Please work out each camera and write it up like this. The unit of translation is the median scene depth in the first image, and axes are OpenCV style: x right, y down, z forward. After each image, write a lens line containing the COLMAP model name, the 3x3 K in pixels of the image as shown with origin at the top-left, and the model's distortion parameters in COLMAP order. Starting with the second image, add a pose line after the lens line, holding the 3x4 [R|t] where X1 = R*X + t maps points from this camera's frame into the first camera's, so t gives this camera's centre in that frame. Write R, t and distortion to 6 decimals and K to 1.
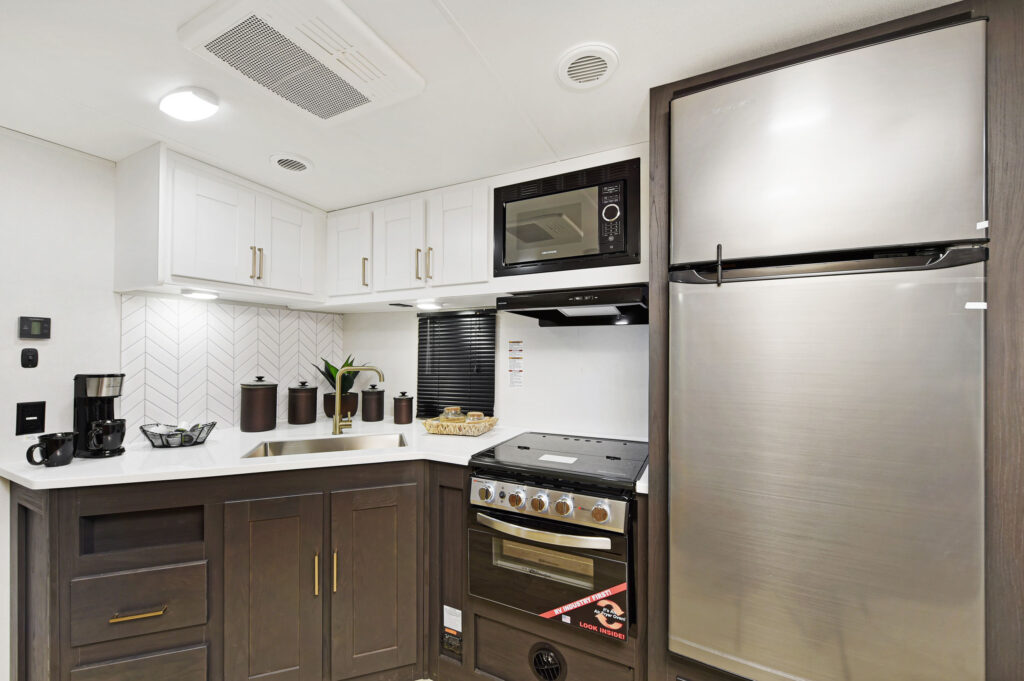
lens RADIAL K [[408.2, 0, 507.7], [0, 408.2, 353.3], [0, 0, 1]] dist [0.000979, 0.000121]
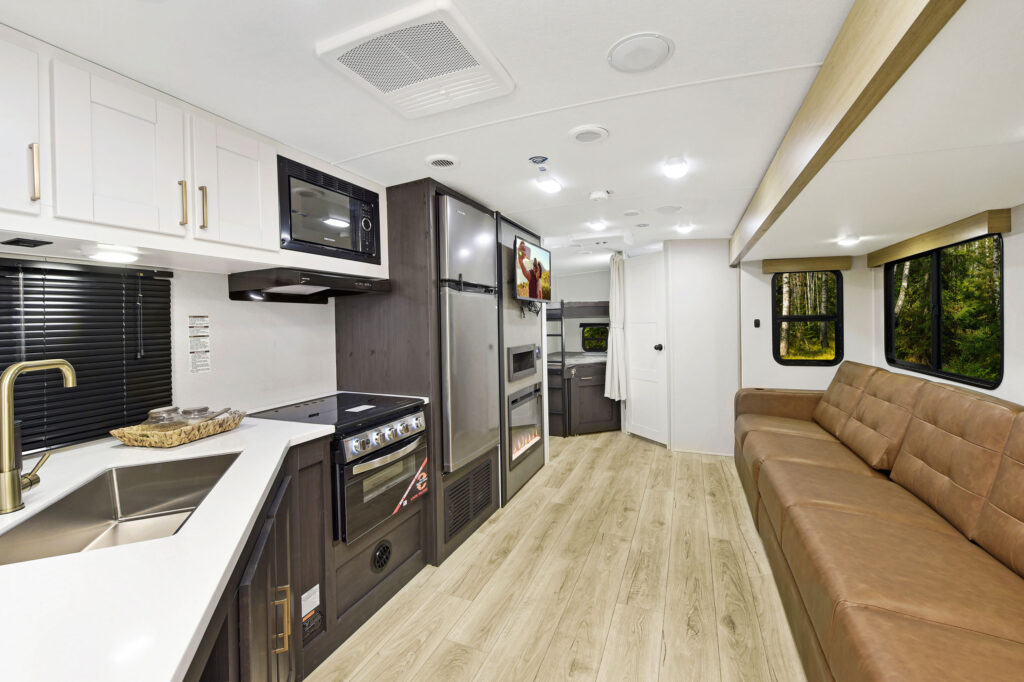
lens RADIAL K [[424.9, 0, 512.2], [0, 424.9, 342.7], [0, 0, 1]] dist [-0.000259, 0.000022]
pose [[-0.073862, -0.045152, 0.996246, -1.347284], [0.028507, 0.998471, 0.047367, 0.003170], [-0.996861, 0.031899, -0.072462, 0.673927]]
